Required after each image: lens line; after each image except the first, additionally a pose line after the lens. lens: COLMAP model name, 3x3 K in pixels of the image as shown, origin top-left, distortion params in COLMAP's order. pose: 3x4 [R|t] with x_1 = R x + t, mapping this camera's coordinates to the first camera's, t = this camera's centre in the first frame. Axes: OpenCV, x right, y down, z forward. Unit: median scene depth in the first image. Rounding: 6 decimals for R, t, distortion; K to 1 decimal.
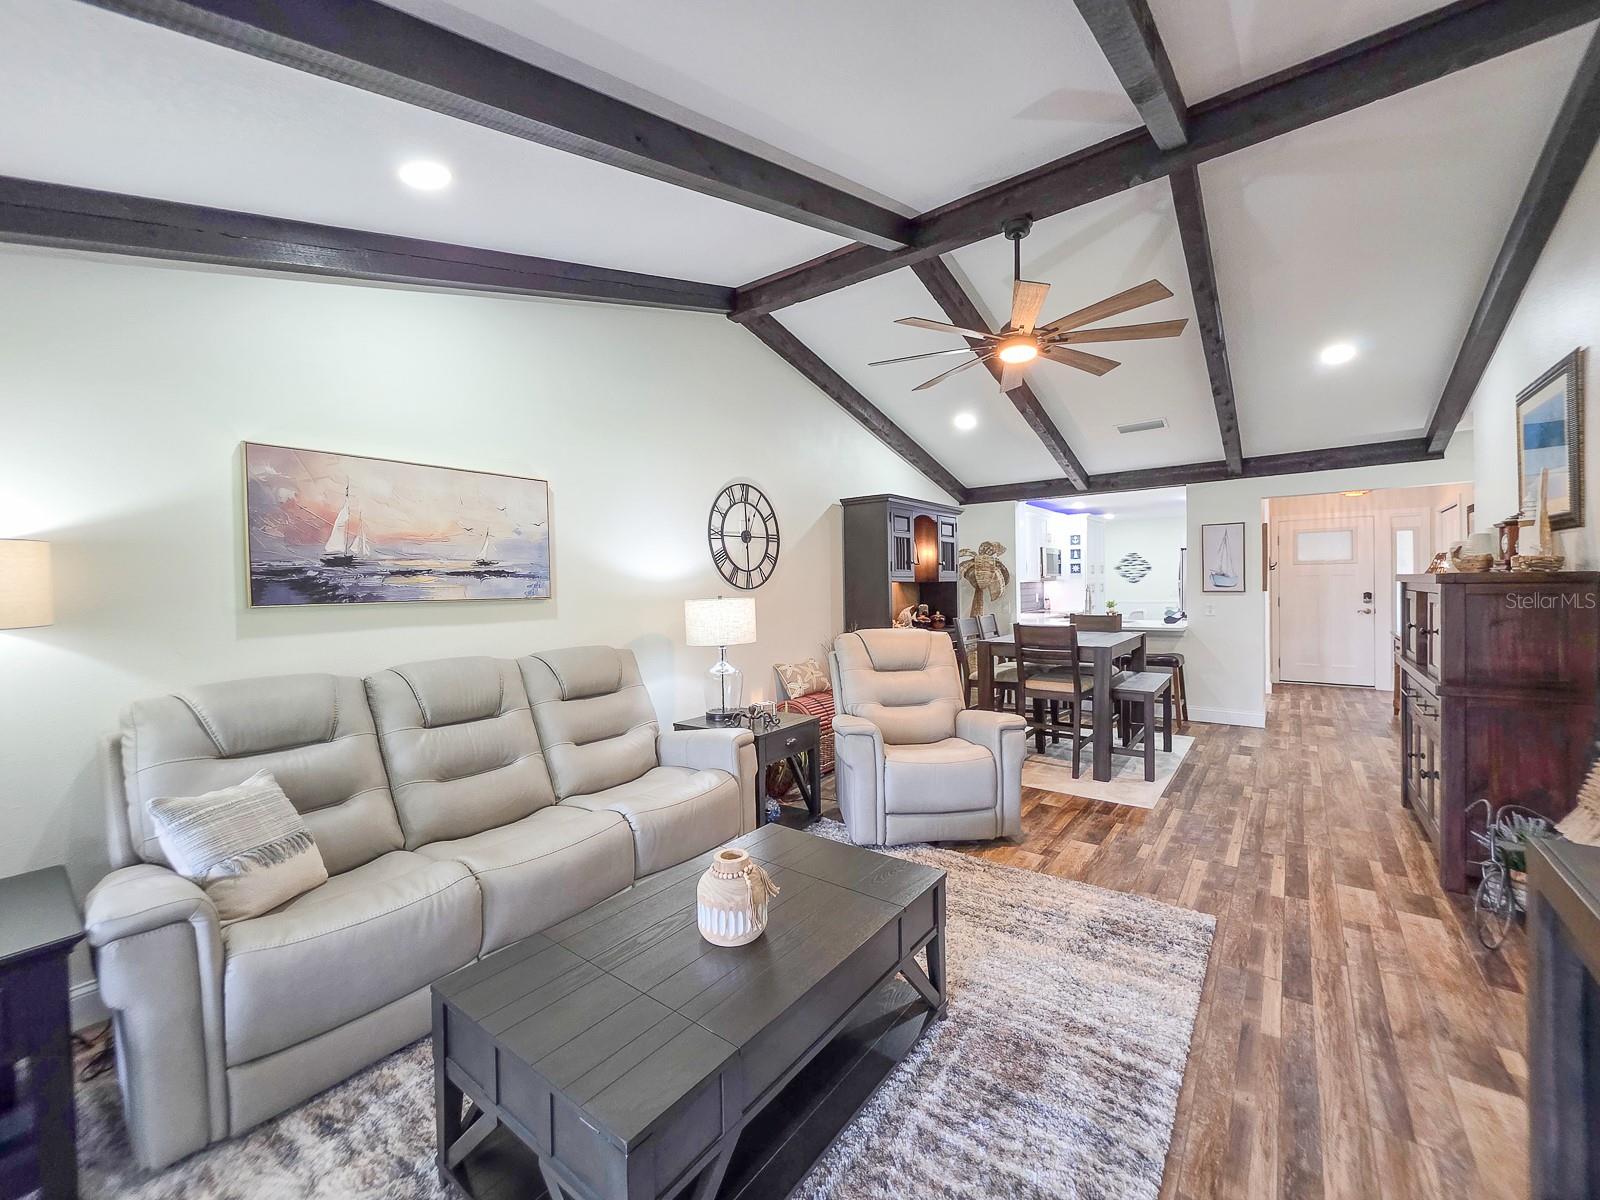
lens RADIAL K [[657.0, 0, 798.2], [0, 657.0, 597.7], [0, 0, 1]] dist [-0.002531, -0.000958]
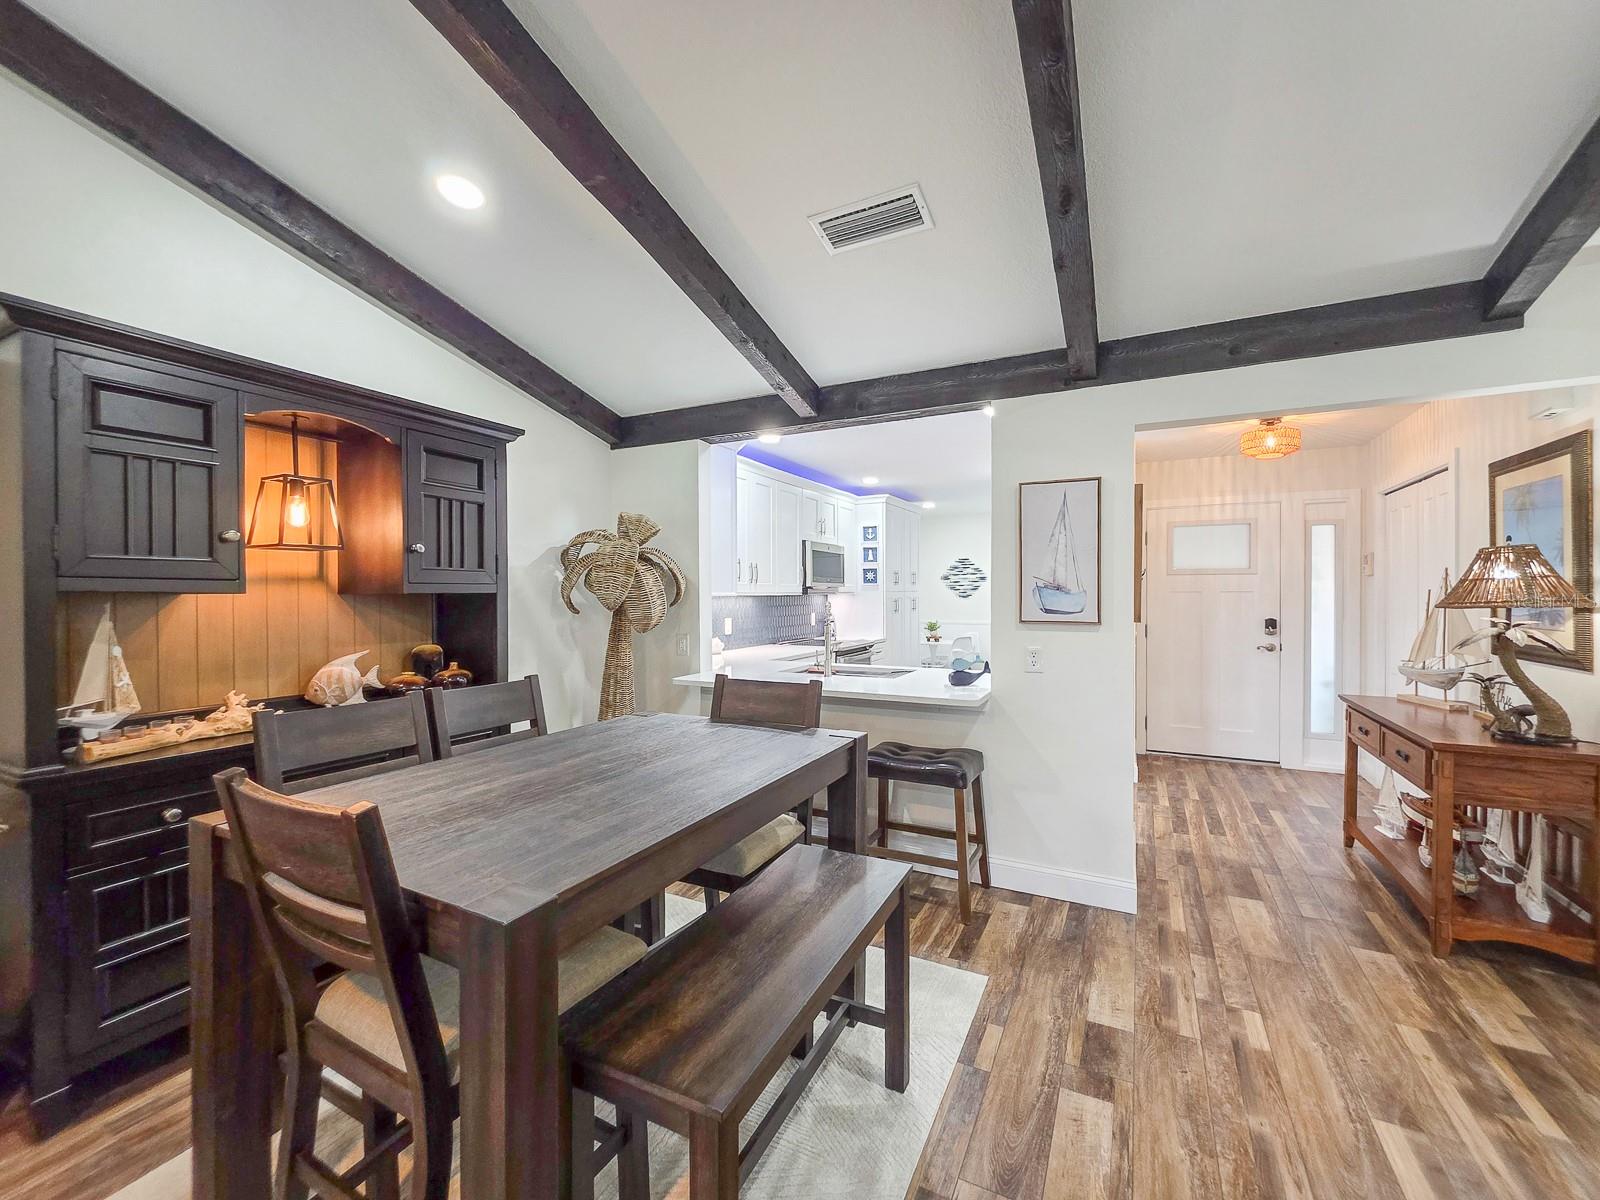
lens RADIAL K [[657.0, 0, 792.5], [0, 657.0, 599.2], [0, 0, 1]] dist [-0.002531, -0.000958]
pose [[0.986881, 0.012351, 0.160974, 0.295451], [-0.010632, 0.999877, -0.011538, -0.015081], [-0.161097, 0.009675, 0.986891, 0.436145]]
